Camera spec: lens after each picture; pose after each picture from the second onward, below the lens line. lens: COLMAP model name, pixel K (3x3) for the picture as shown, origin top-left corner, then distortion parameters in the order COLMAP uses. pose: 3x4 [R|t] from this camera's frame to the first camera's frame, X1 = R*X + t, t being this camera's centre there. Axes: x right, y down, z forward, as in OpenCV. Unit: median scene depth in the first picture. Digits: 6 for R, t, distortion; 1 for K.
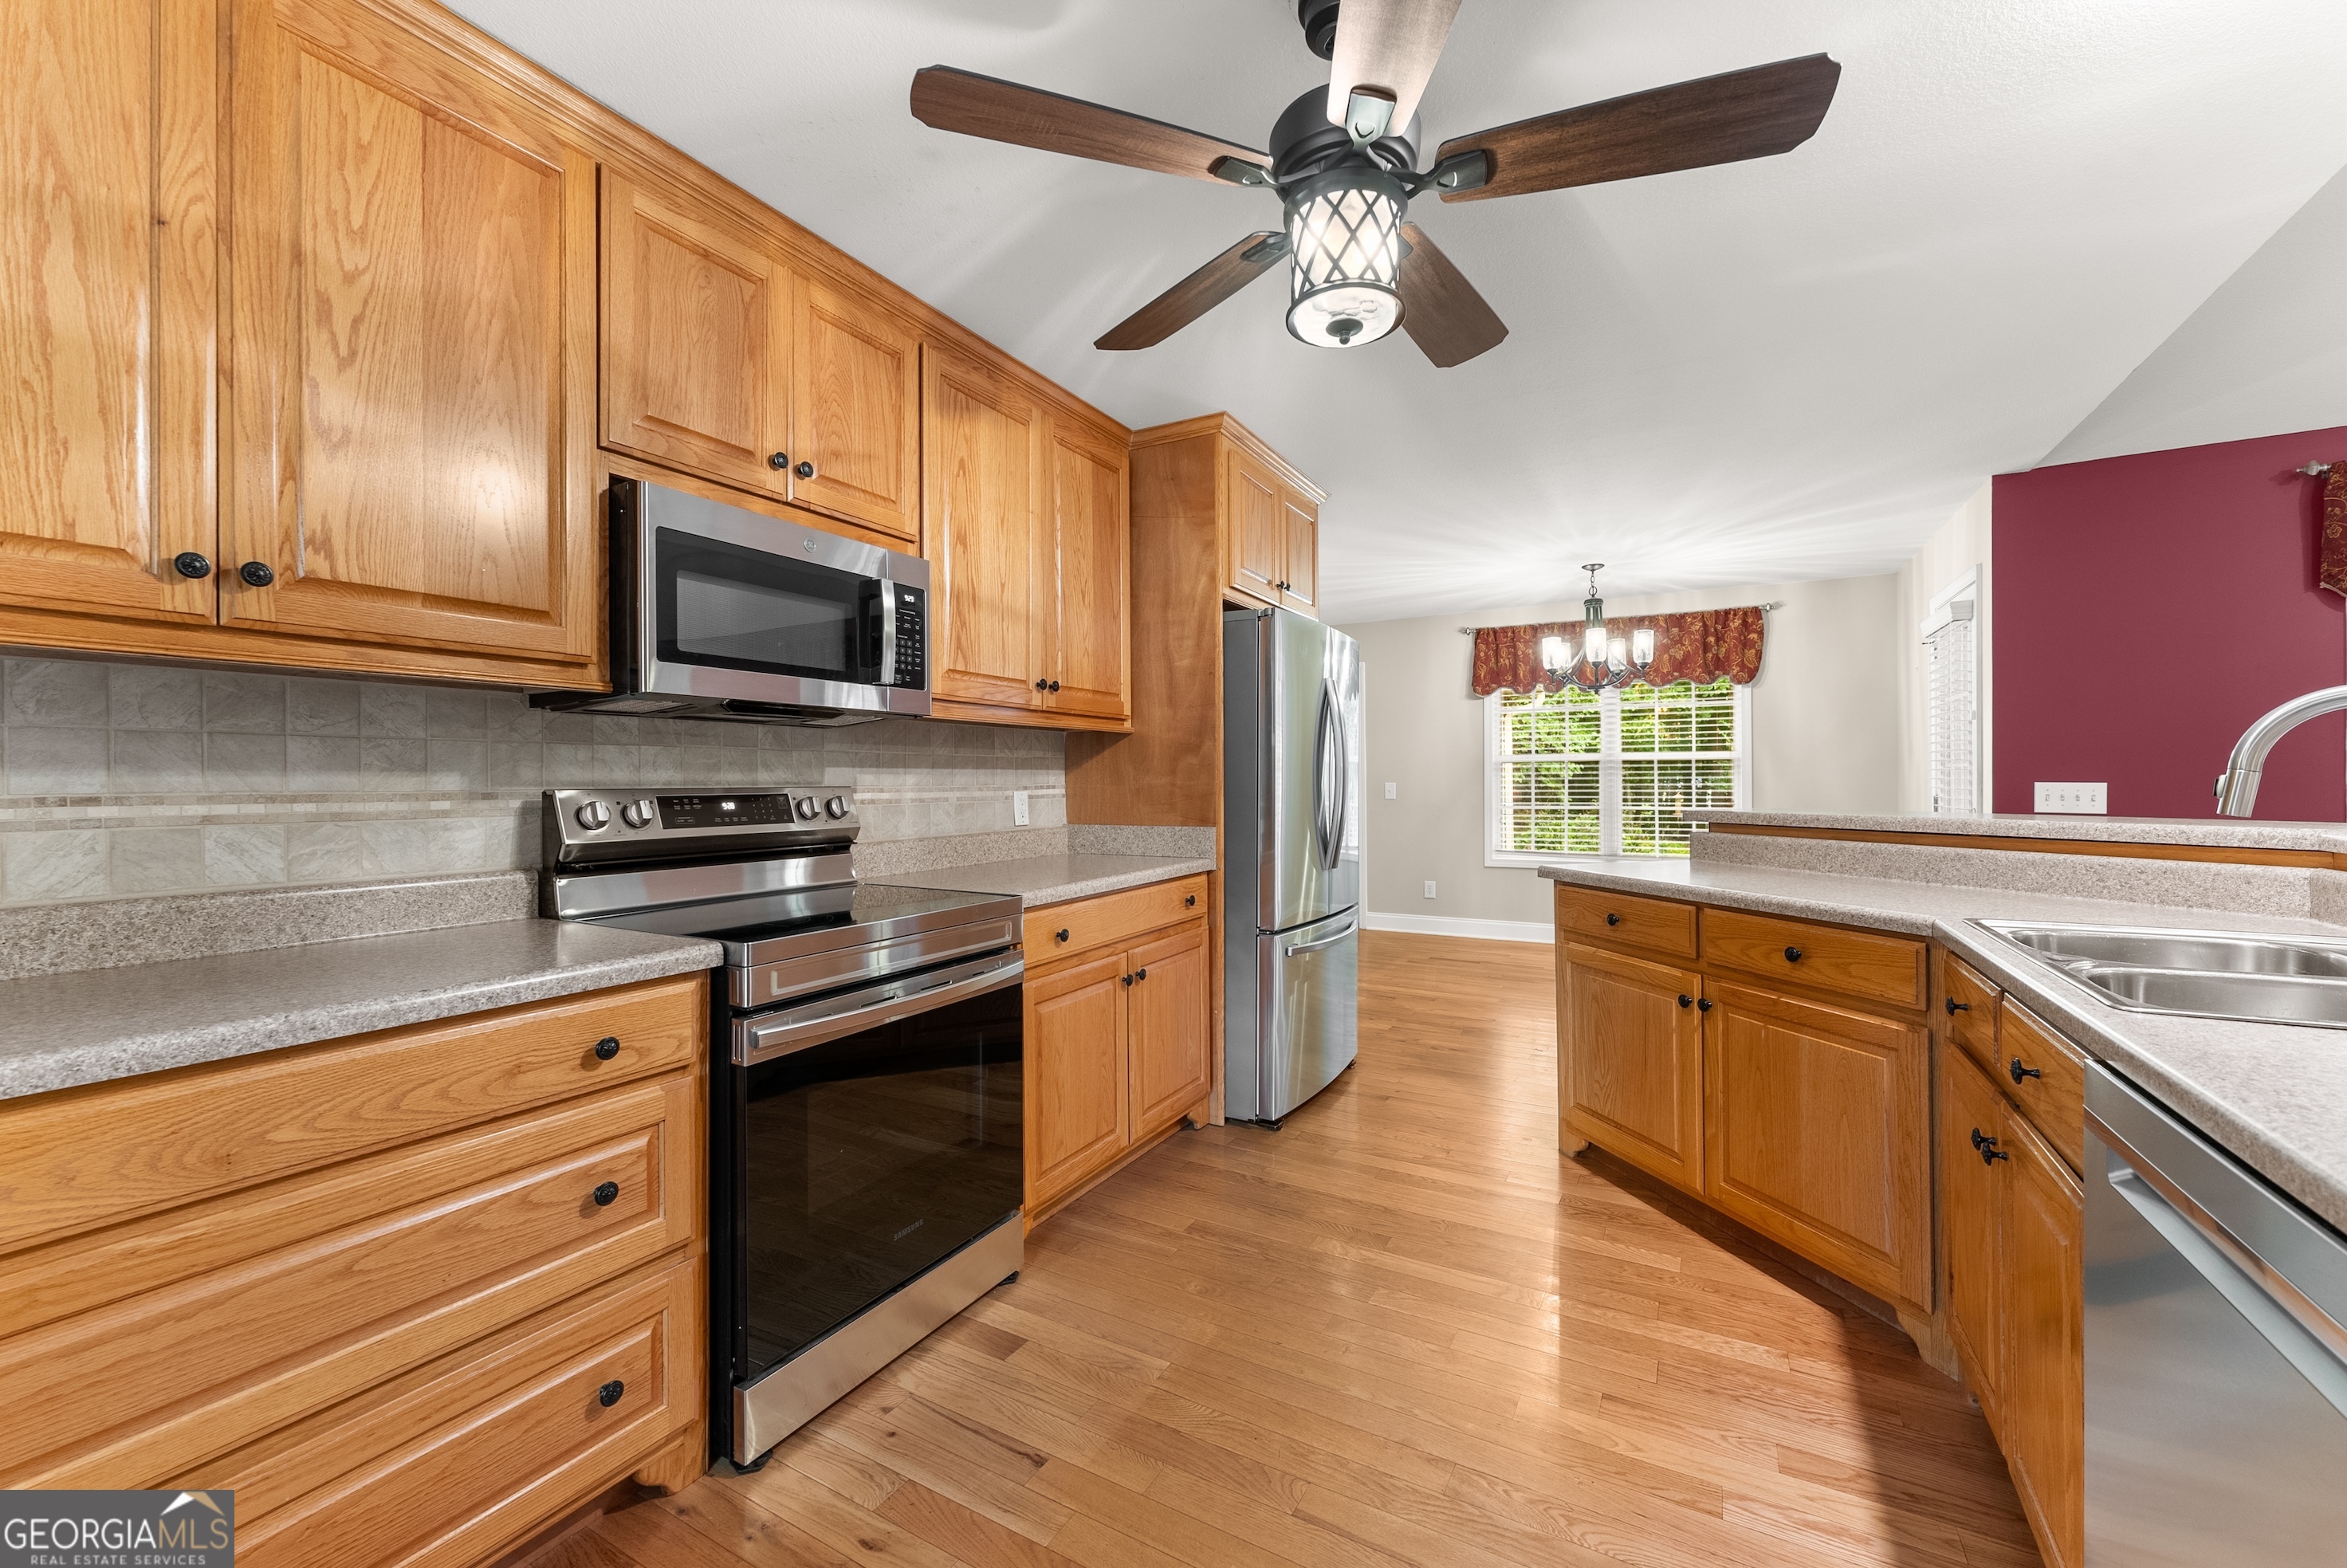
lens RADIAL K [[936.6, 0, 1179.4], [0, 936.6, 781.6], [0, 0, 1]] dist [0.000891, 0.000015]
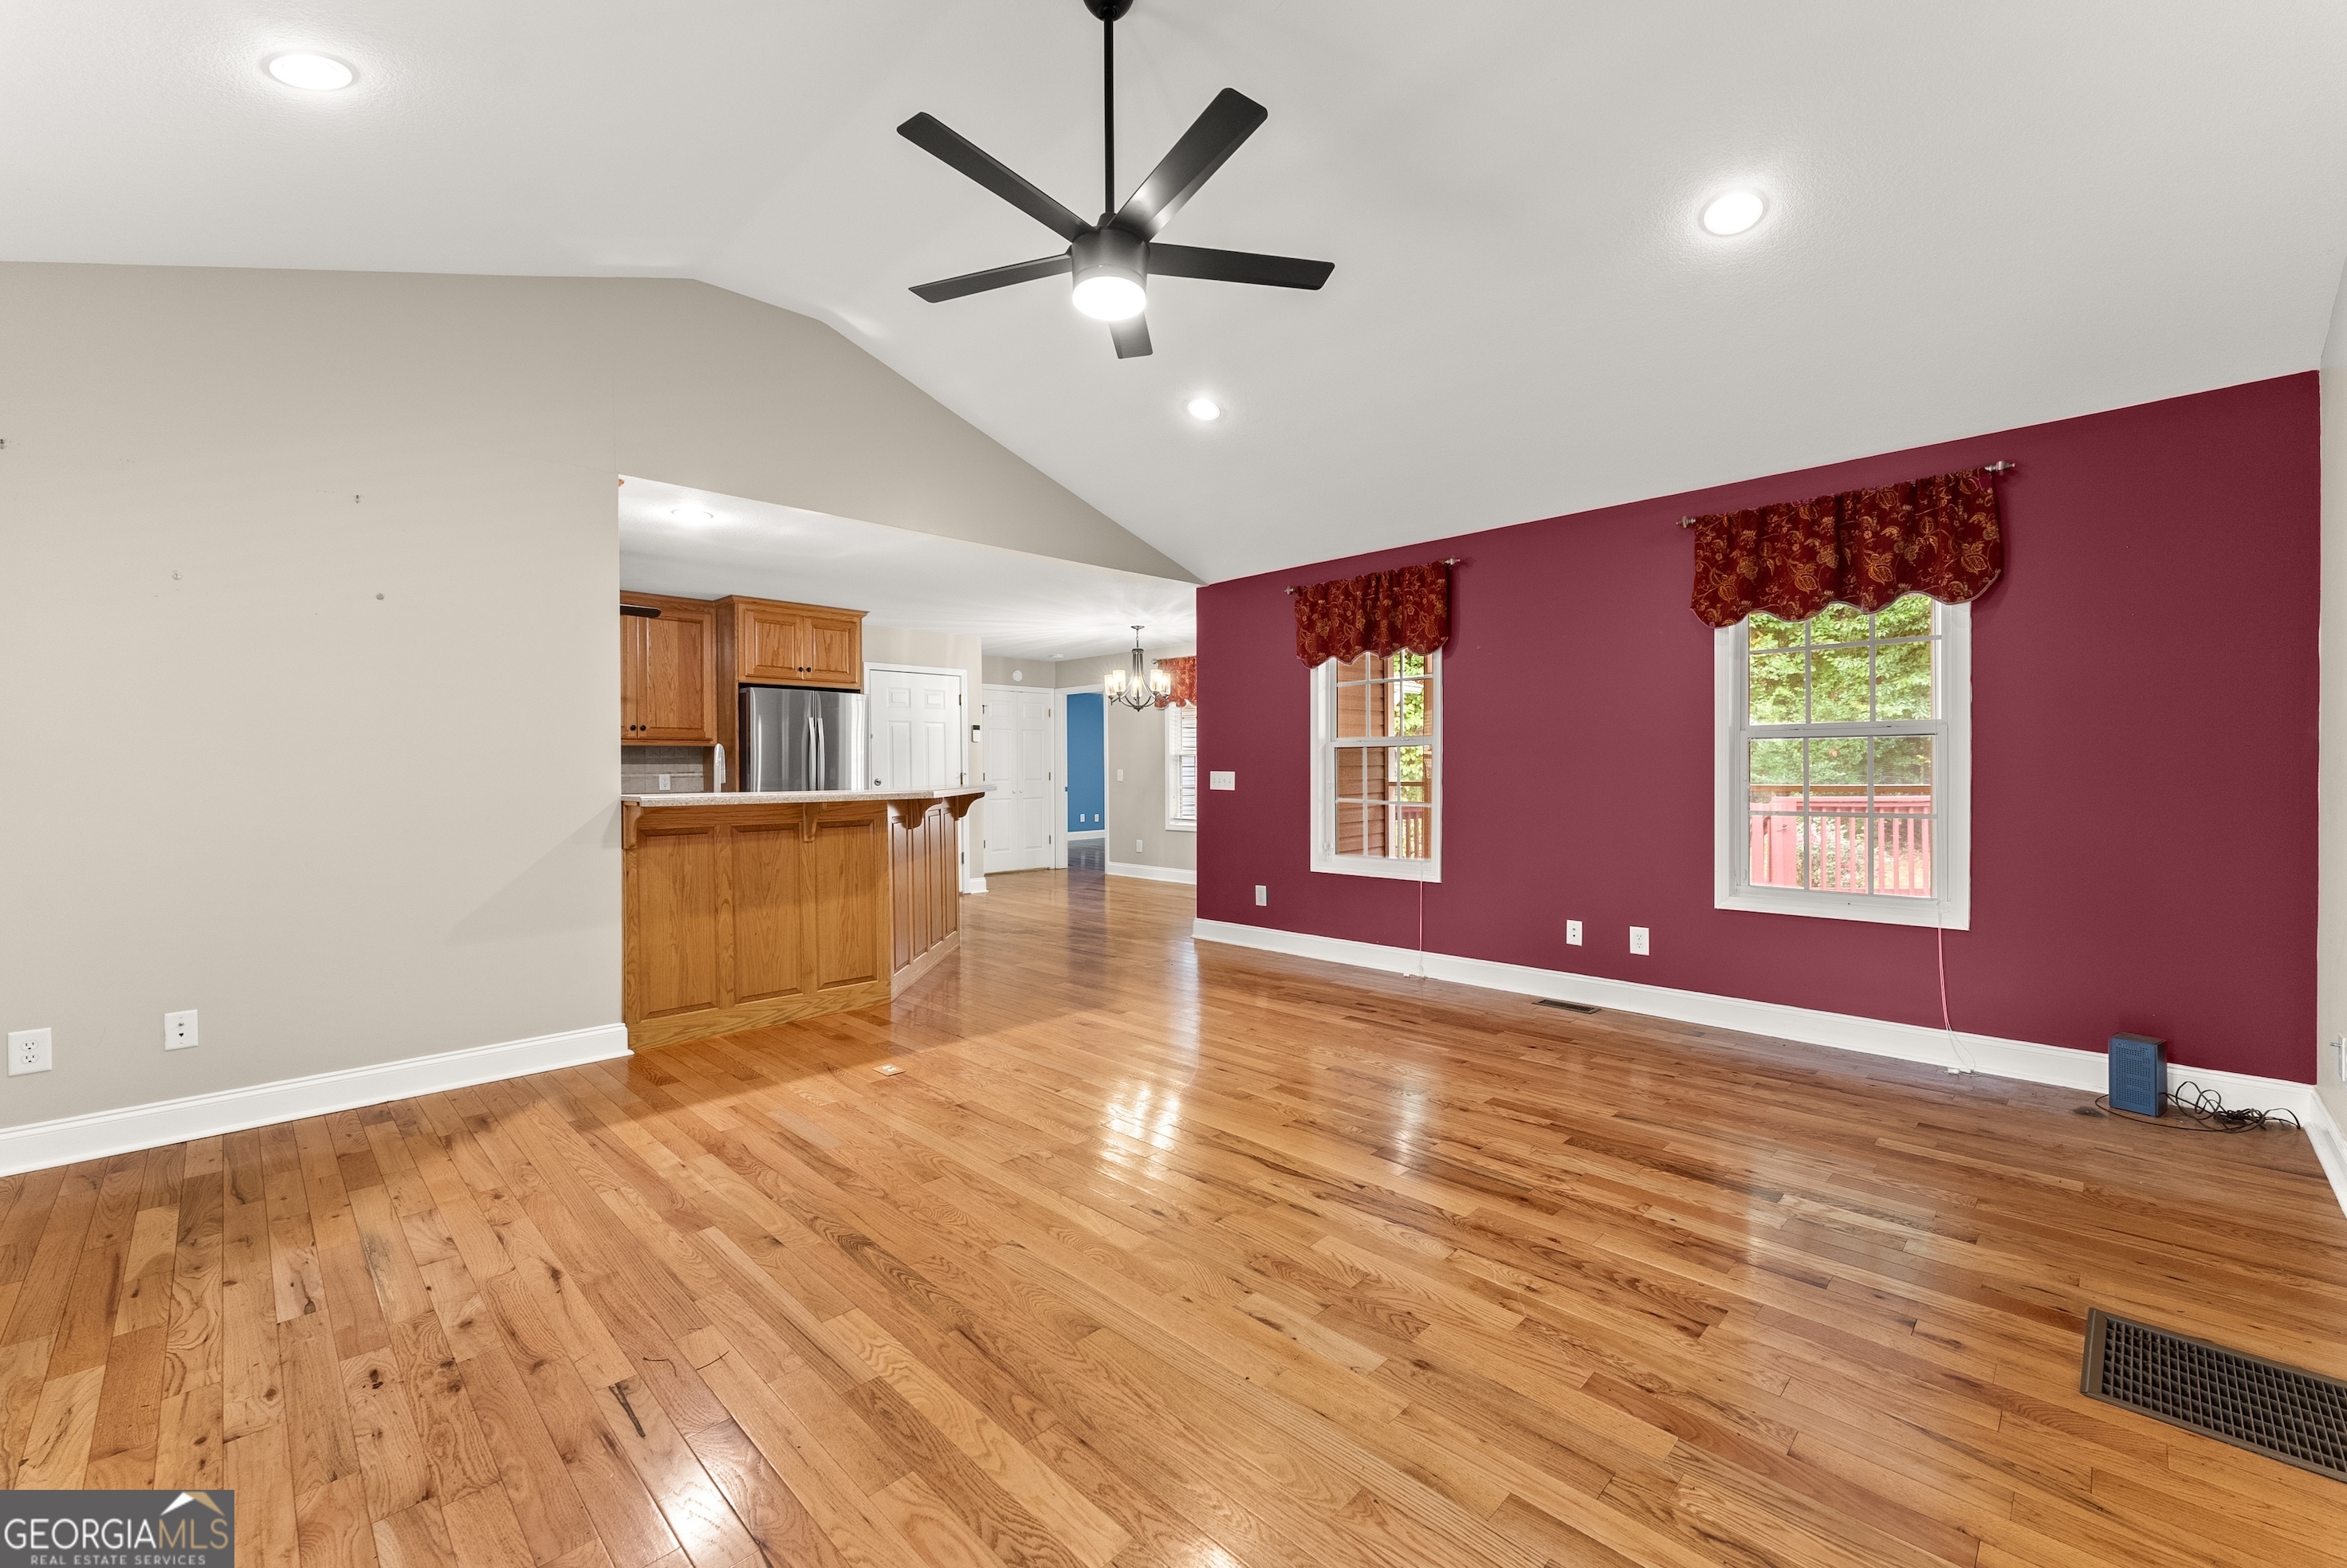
lens RADIAL K [[946.5, 0, 1169.5], [0, 946.5, 772.7], [0, 0, 1]] dist [0.000700, 0.000146]
pose [[0.963255, 0.003555, -0.268564, 1.863024], [-0.001570, 0.999970, 0.007605, -0.014472], [0.268583, -0.006904, 0.963232, -0.942027]]
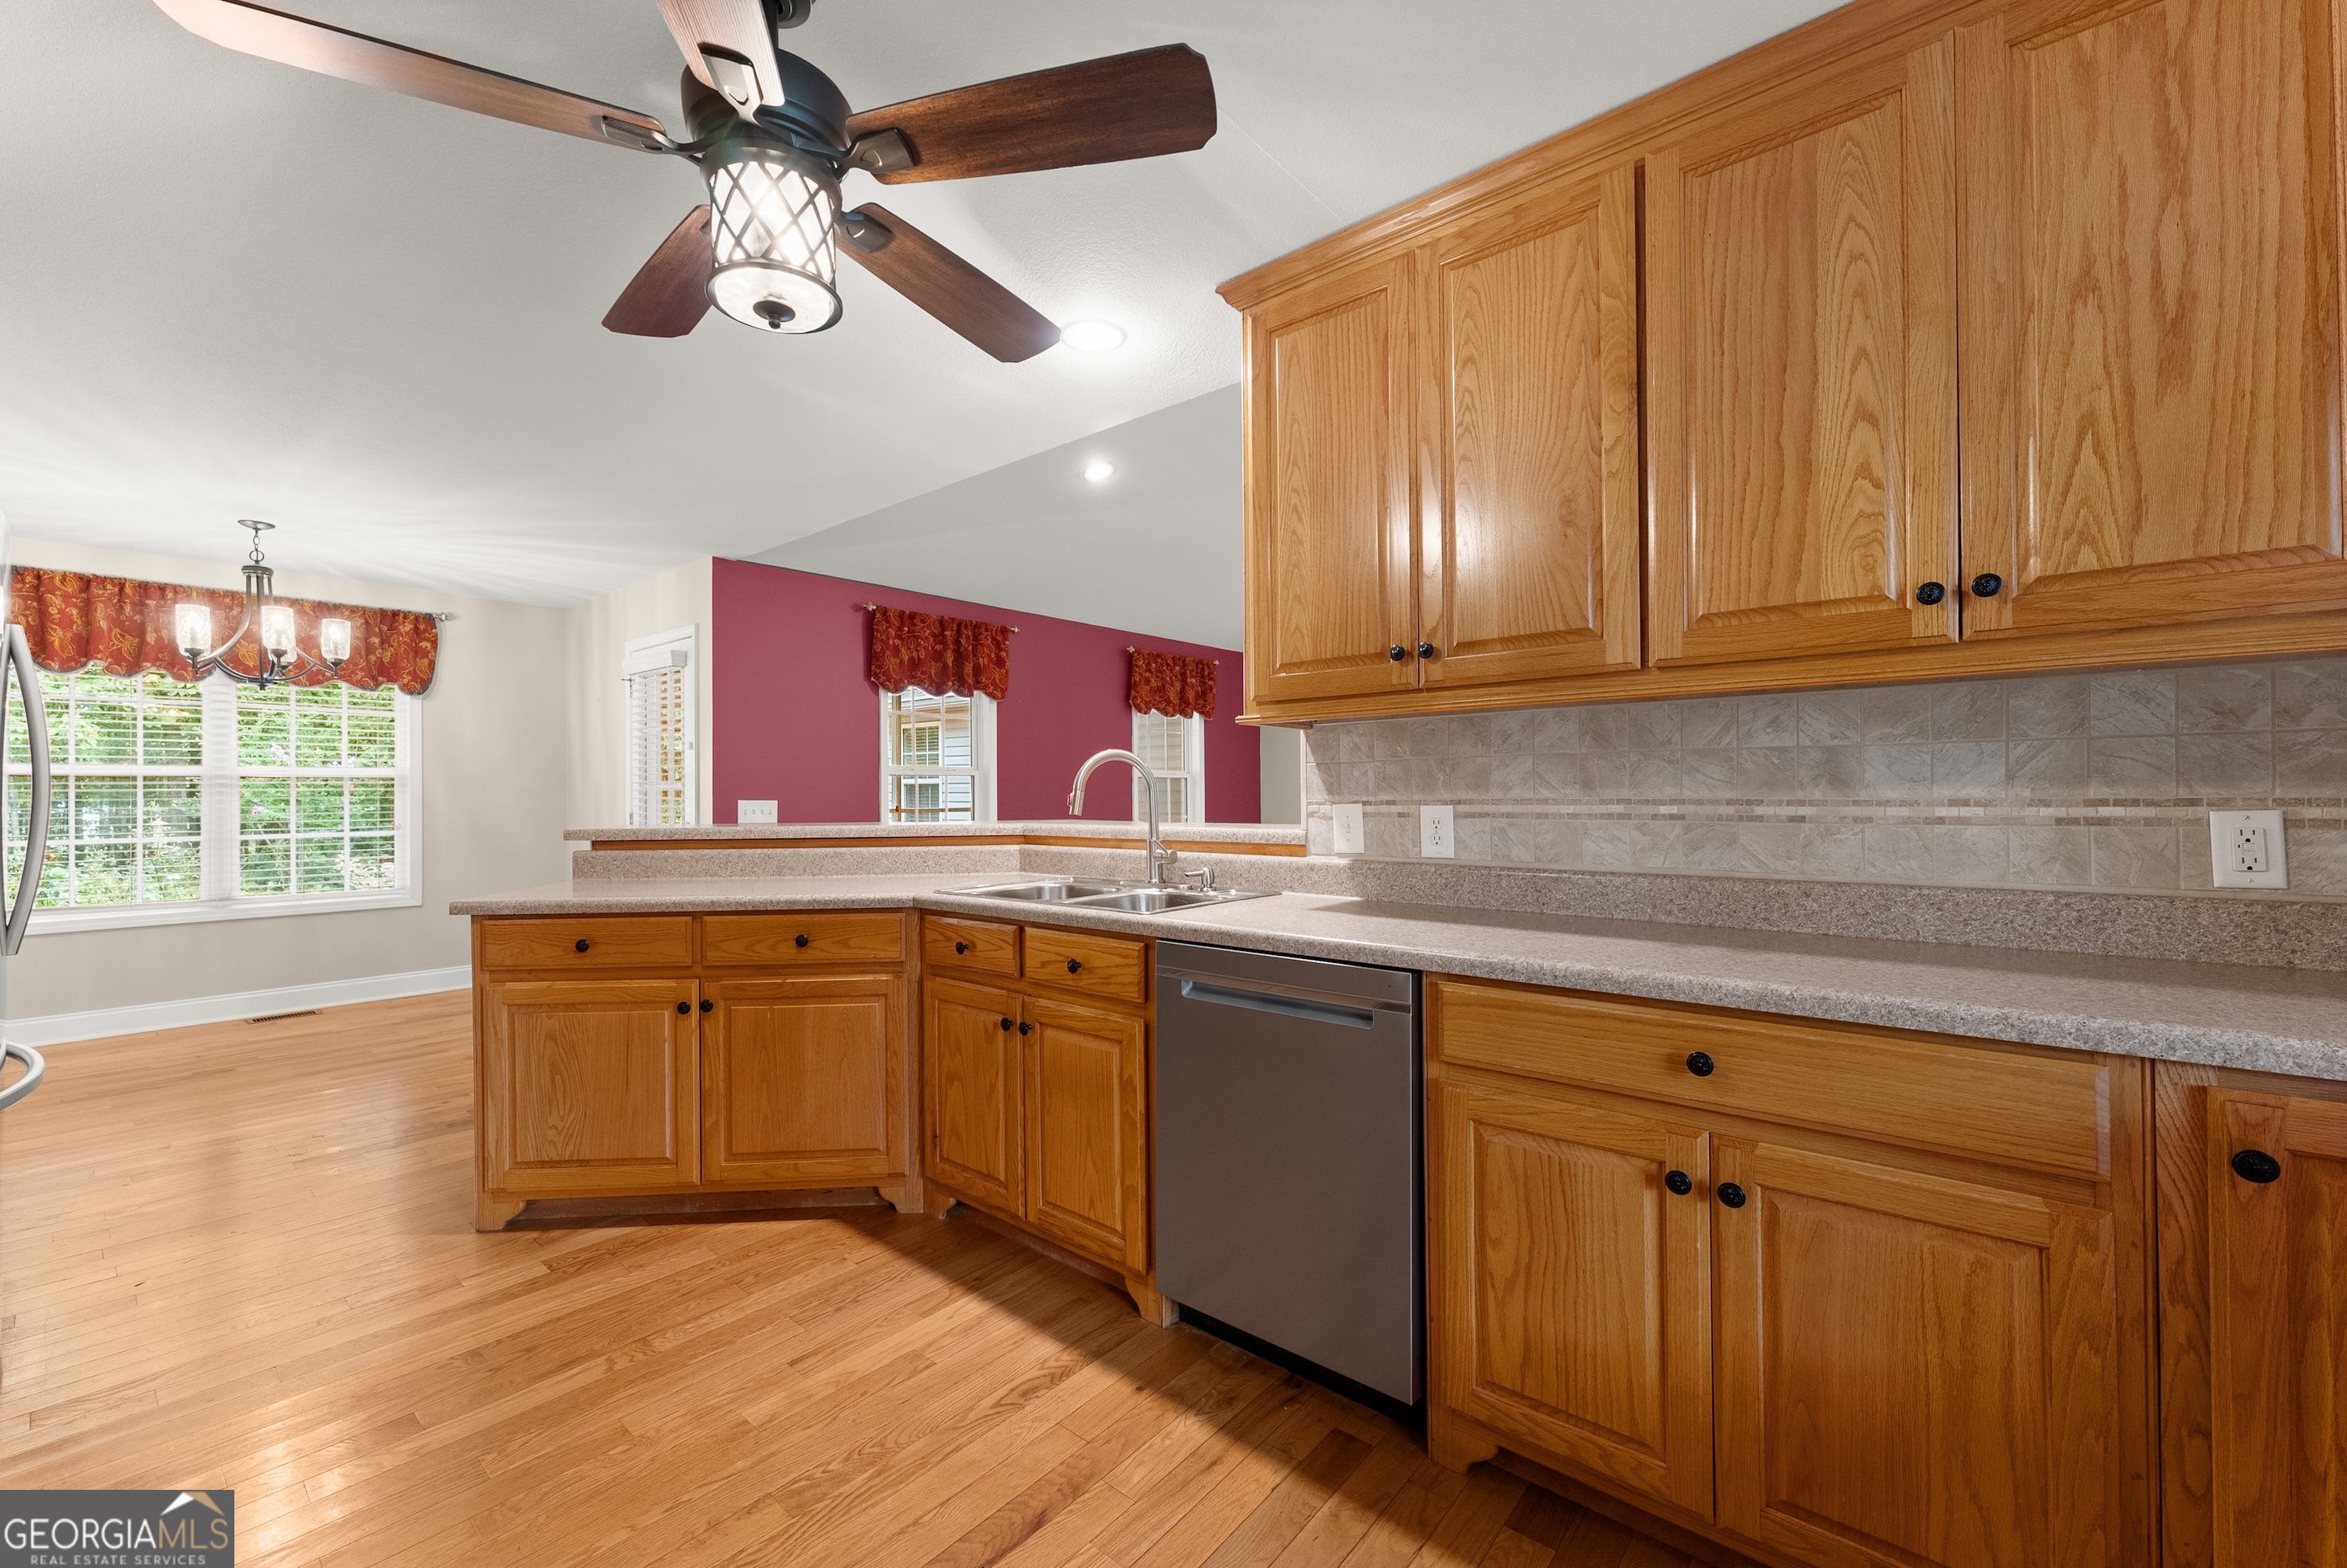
lens RADIAL K [[934.7, 0, 1173.5], [0, 934.7, 784.0], [0, 0, 1]] dist [-0.003506, -0.000232]
pose [[0.179853, 0.013563, 0.983600, -0.364705], [0.005941, 0.999872, -0.014874, 0.001439], [-0.983676, 0.008518, 0.179749, 0.245573]]
